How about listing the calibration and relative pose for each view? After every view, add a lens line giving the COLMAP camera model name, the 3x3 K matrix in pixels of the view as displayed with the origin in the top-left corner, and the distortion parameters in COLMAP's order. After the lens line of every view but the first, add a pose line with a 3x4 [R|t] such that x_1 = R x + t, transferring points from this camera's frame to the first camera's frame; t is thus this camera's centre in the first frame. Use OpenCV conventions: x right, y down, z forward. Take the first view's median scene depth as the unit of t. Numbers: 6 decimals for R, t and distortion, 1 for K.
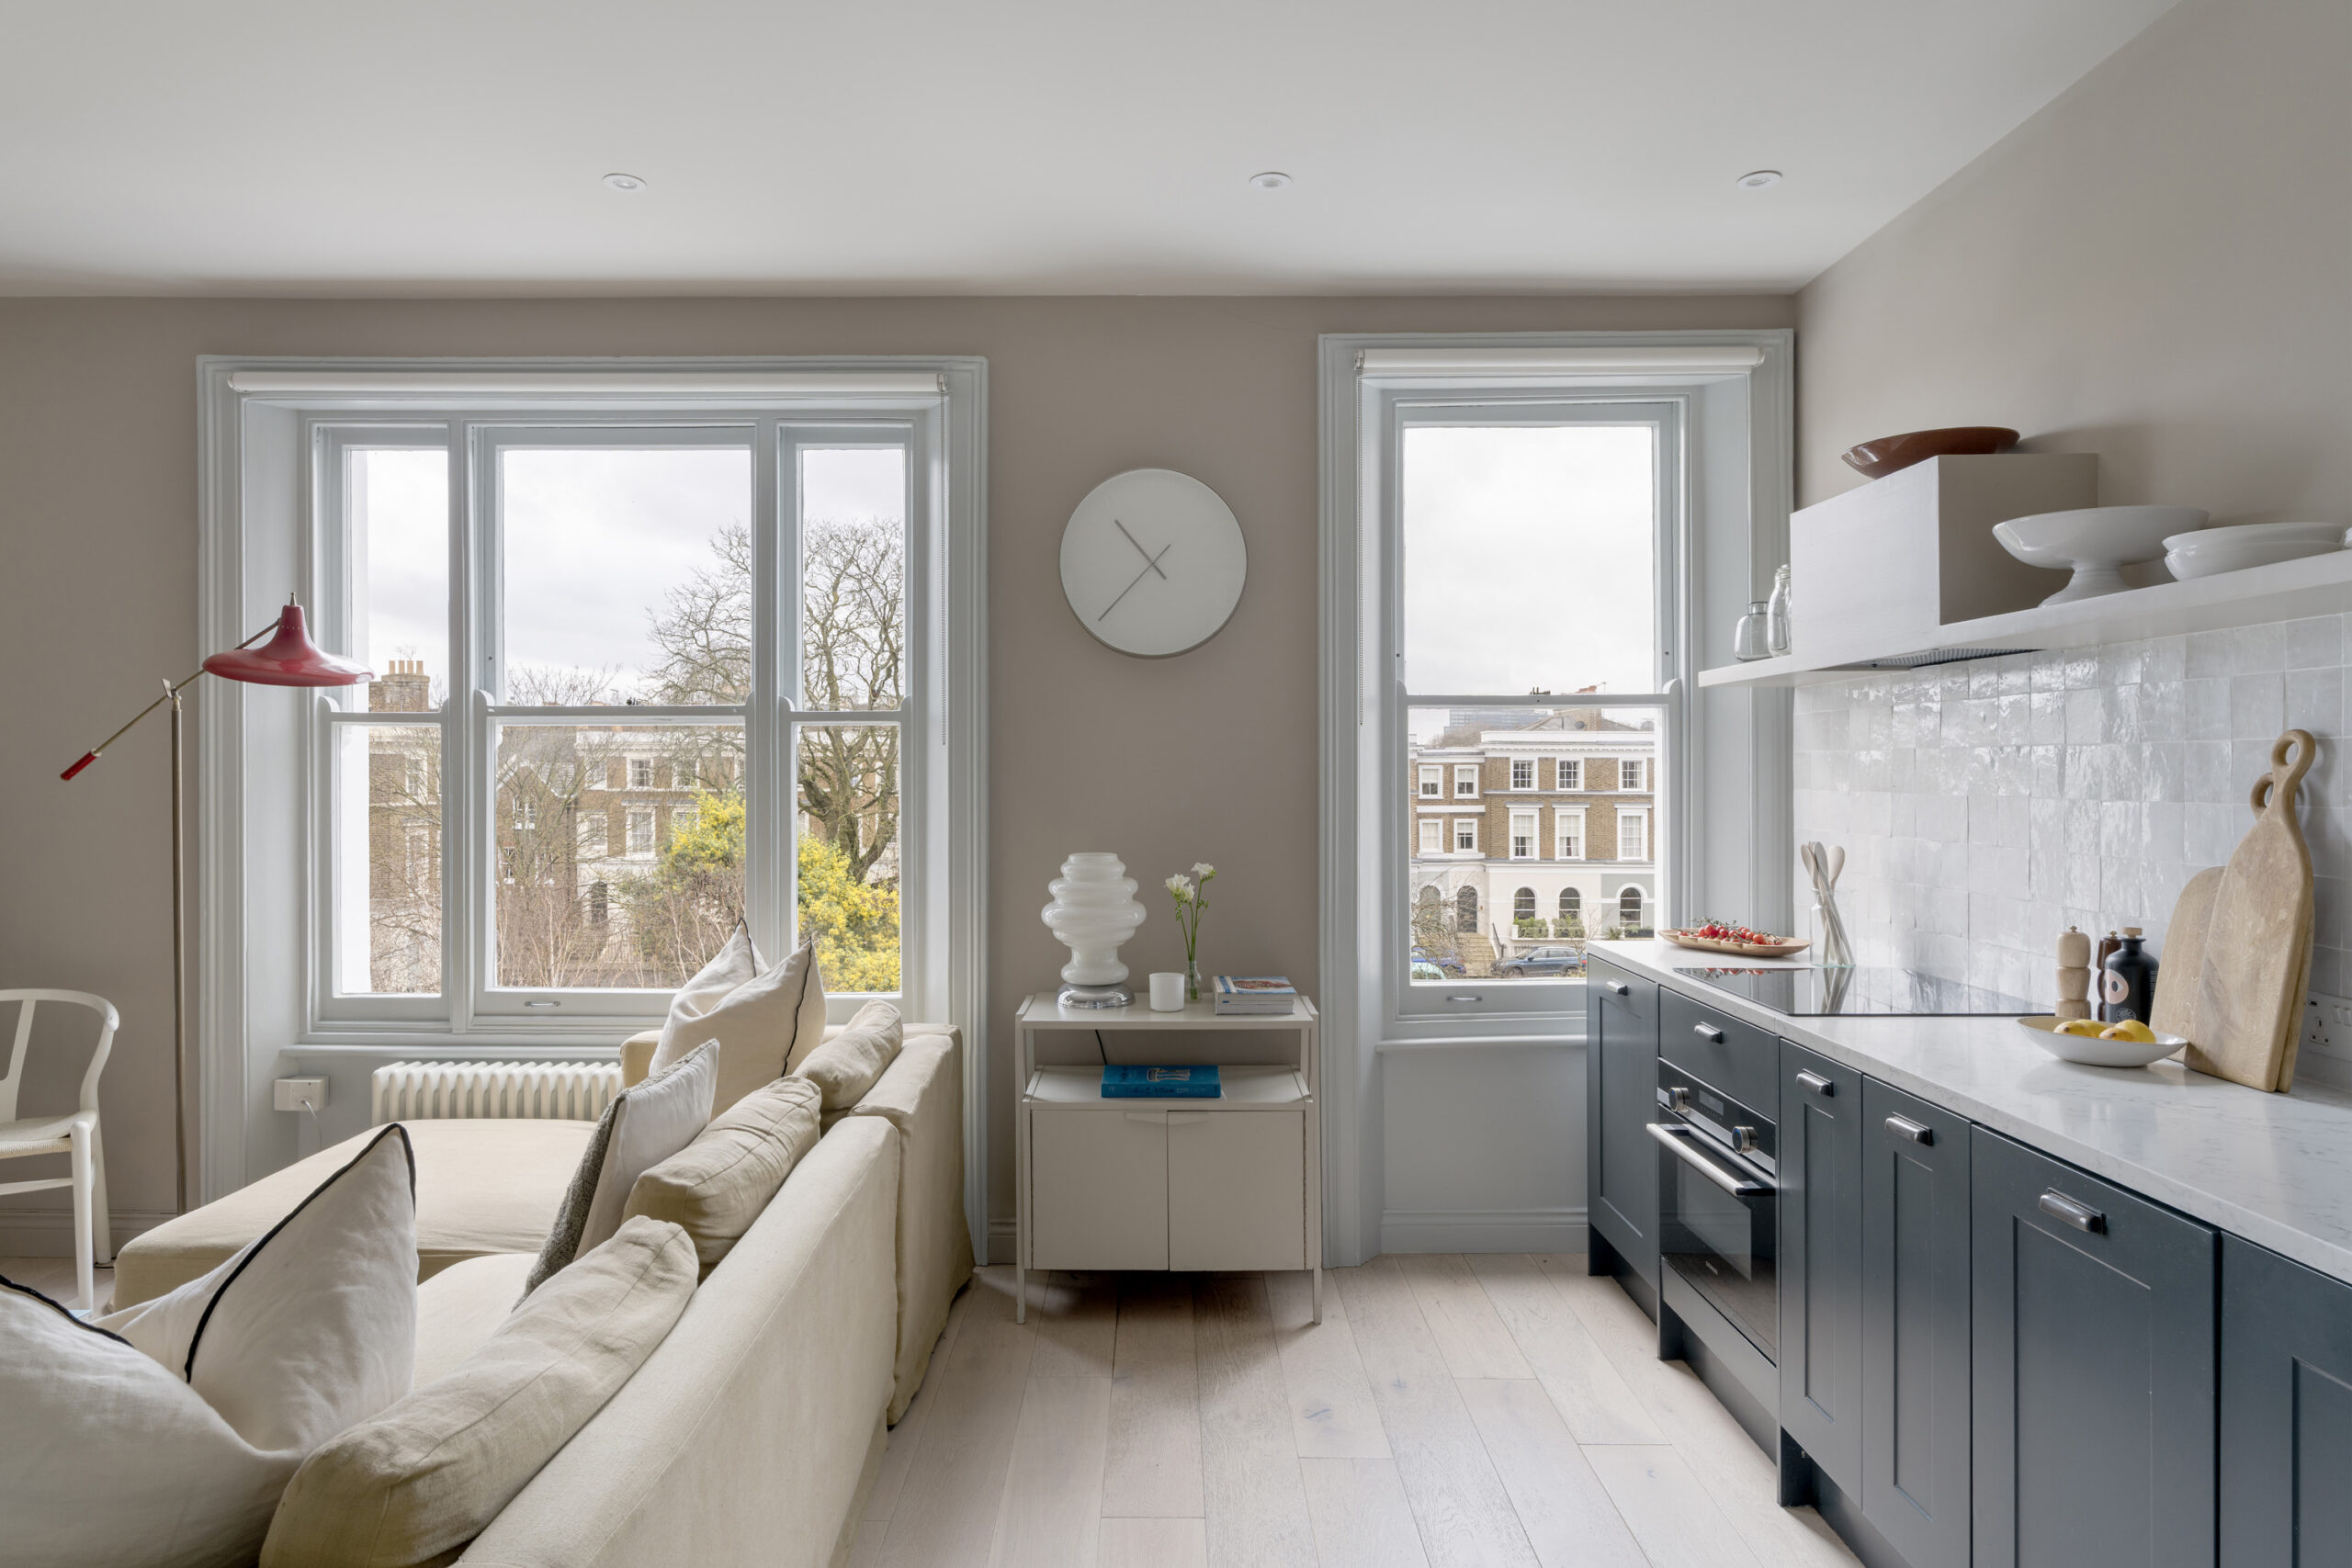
lens RADIAL K [[1297.6, 0, 1176.0], [0, 1297.6, 784.0], [0, 0, 1]] dist [-0.003620, 0.001191]
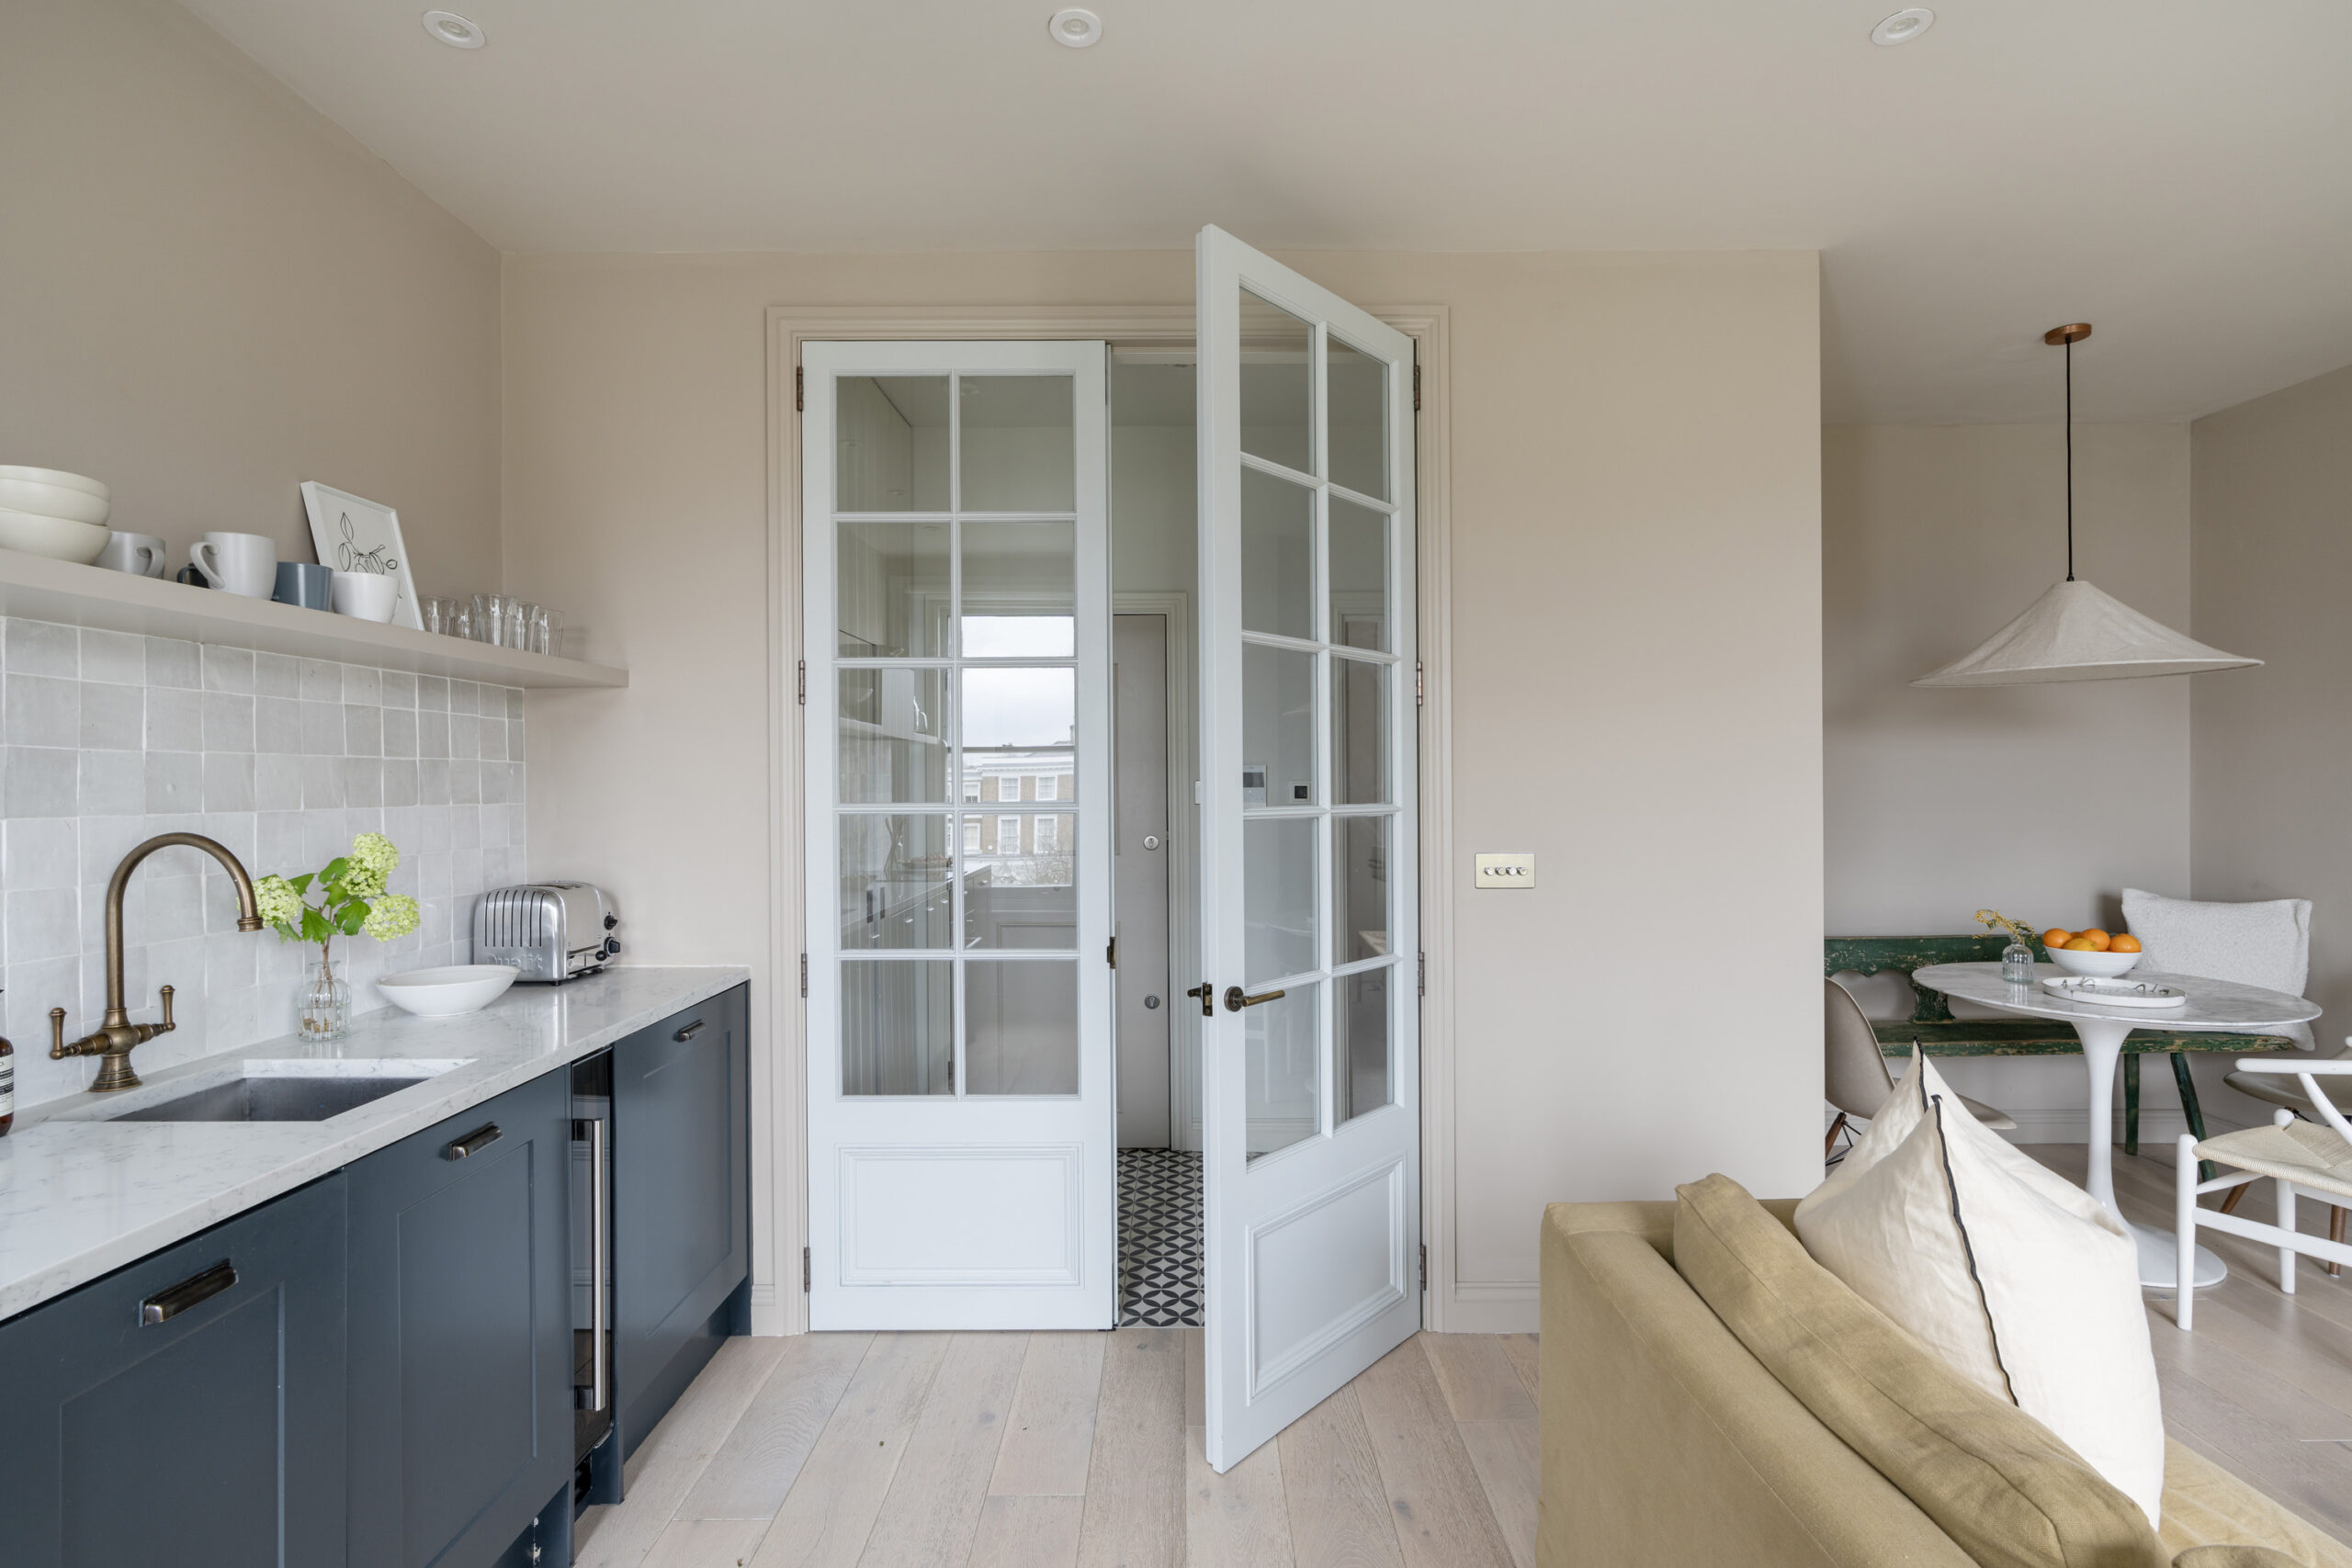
lens RADIAL K [[1103.5, 0, 1181.2], [0, 1103.5, 792.3], [0, 0, 1]] dist [0.000429, -0.000161]
pose [[-0.999988, 0.004597, 0.001605, 0.018791], [0.004623, 0.999853, 0.016492, -0.009382], [-0.001529, 0.016500, -0.999863, 0.727910]]
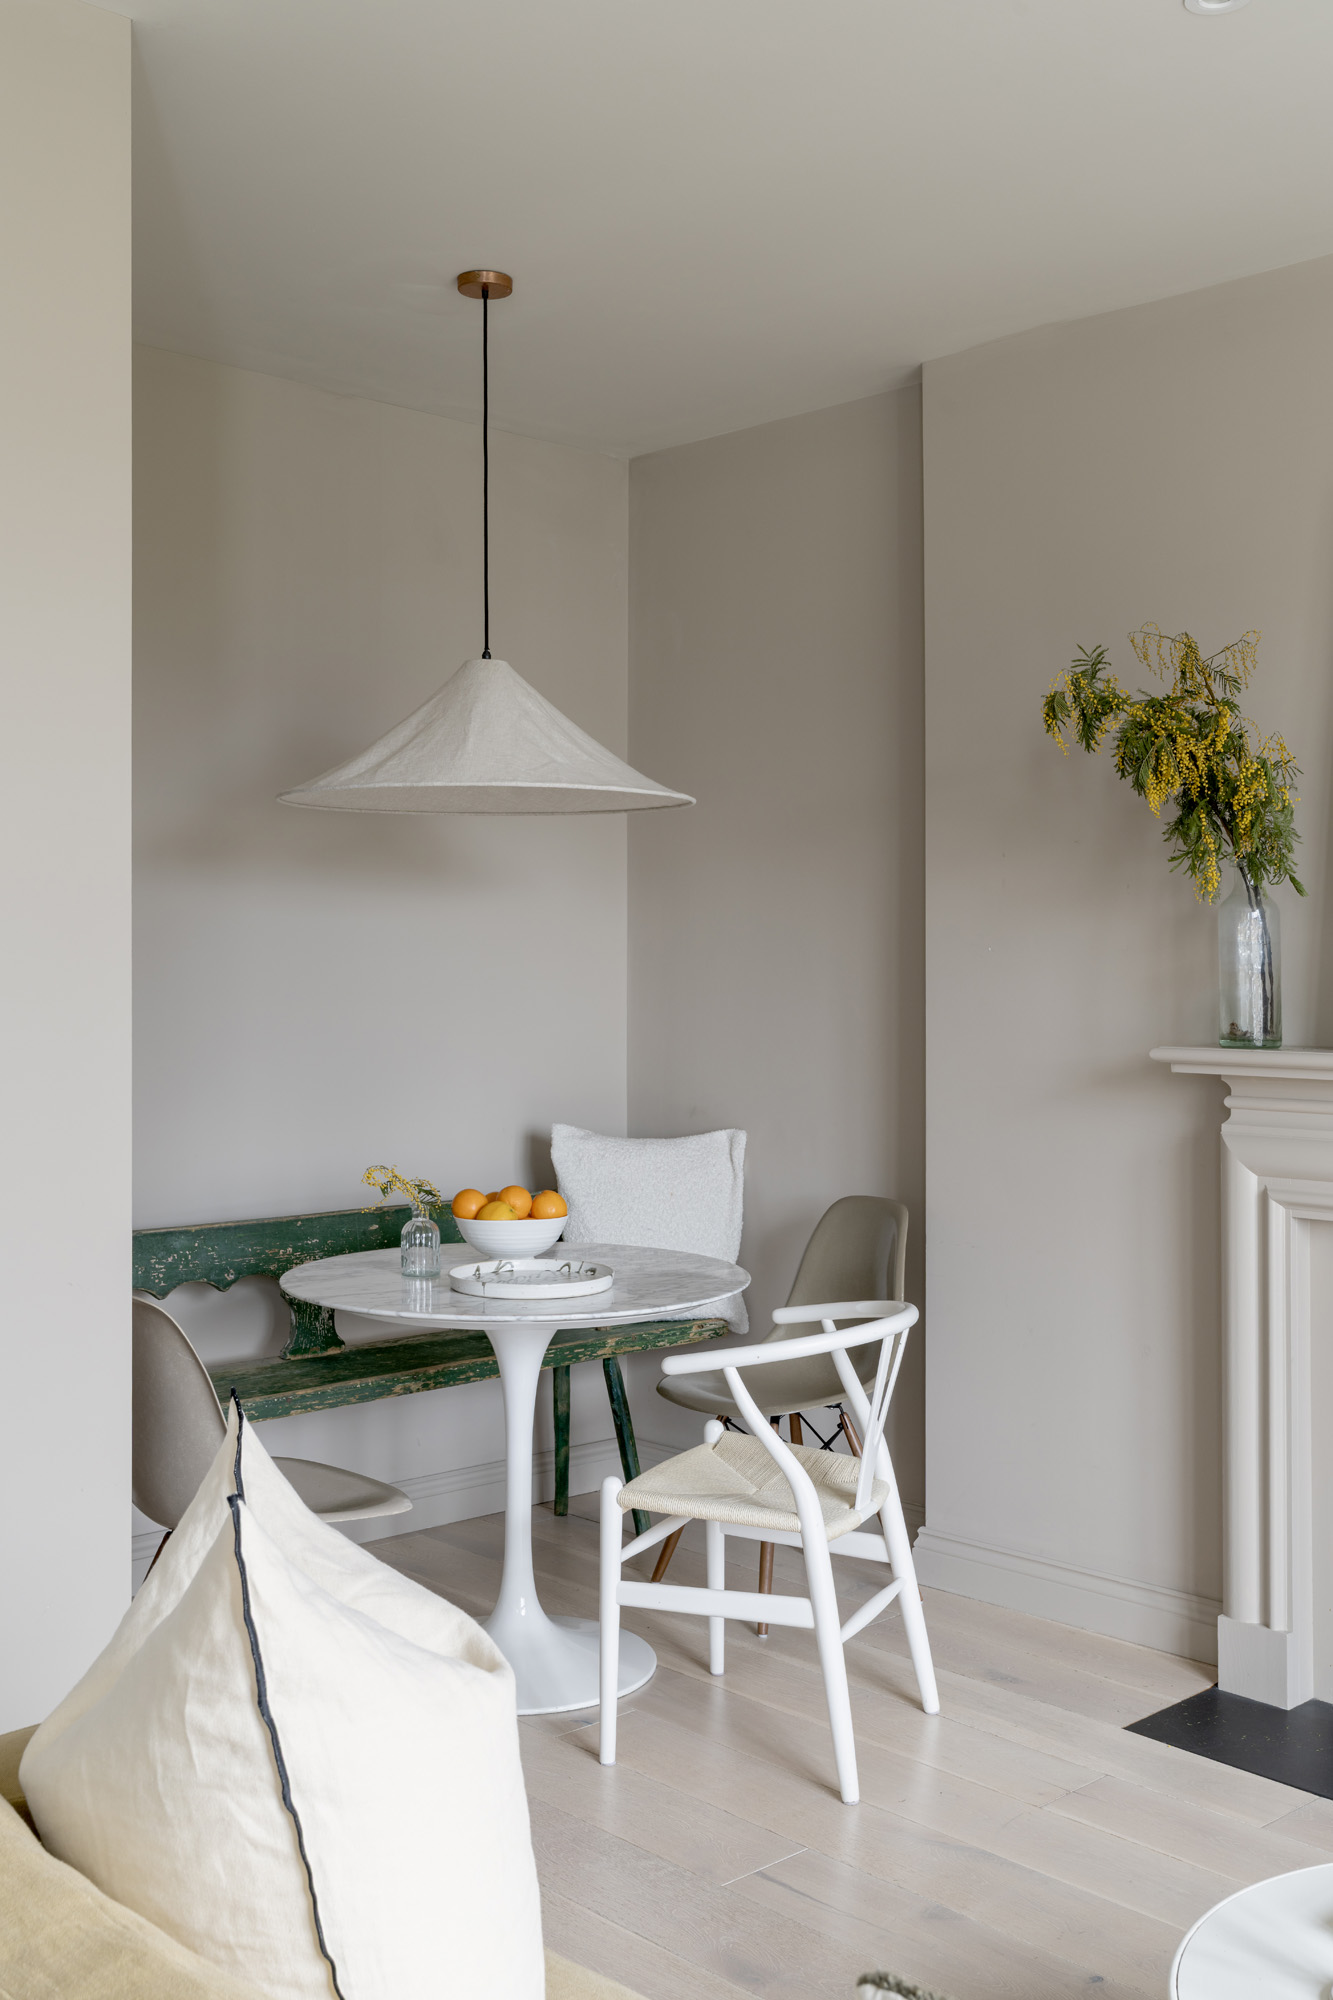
lens RADIAL K [[2028.5, 0, 668.3], [0, 2028.5, 966.9], [0, 0, 1]] dist [0.001193, 0.024365]
pose [[-0.733403, -0.007507, -0.679752, -0.030640], [-0.011161, 0.999937, 0.000999, -0.001578], [0.679702, 0.008319, -0.733441, 0.695294]]
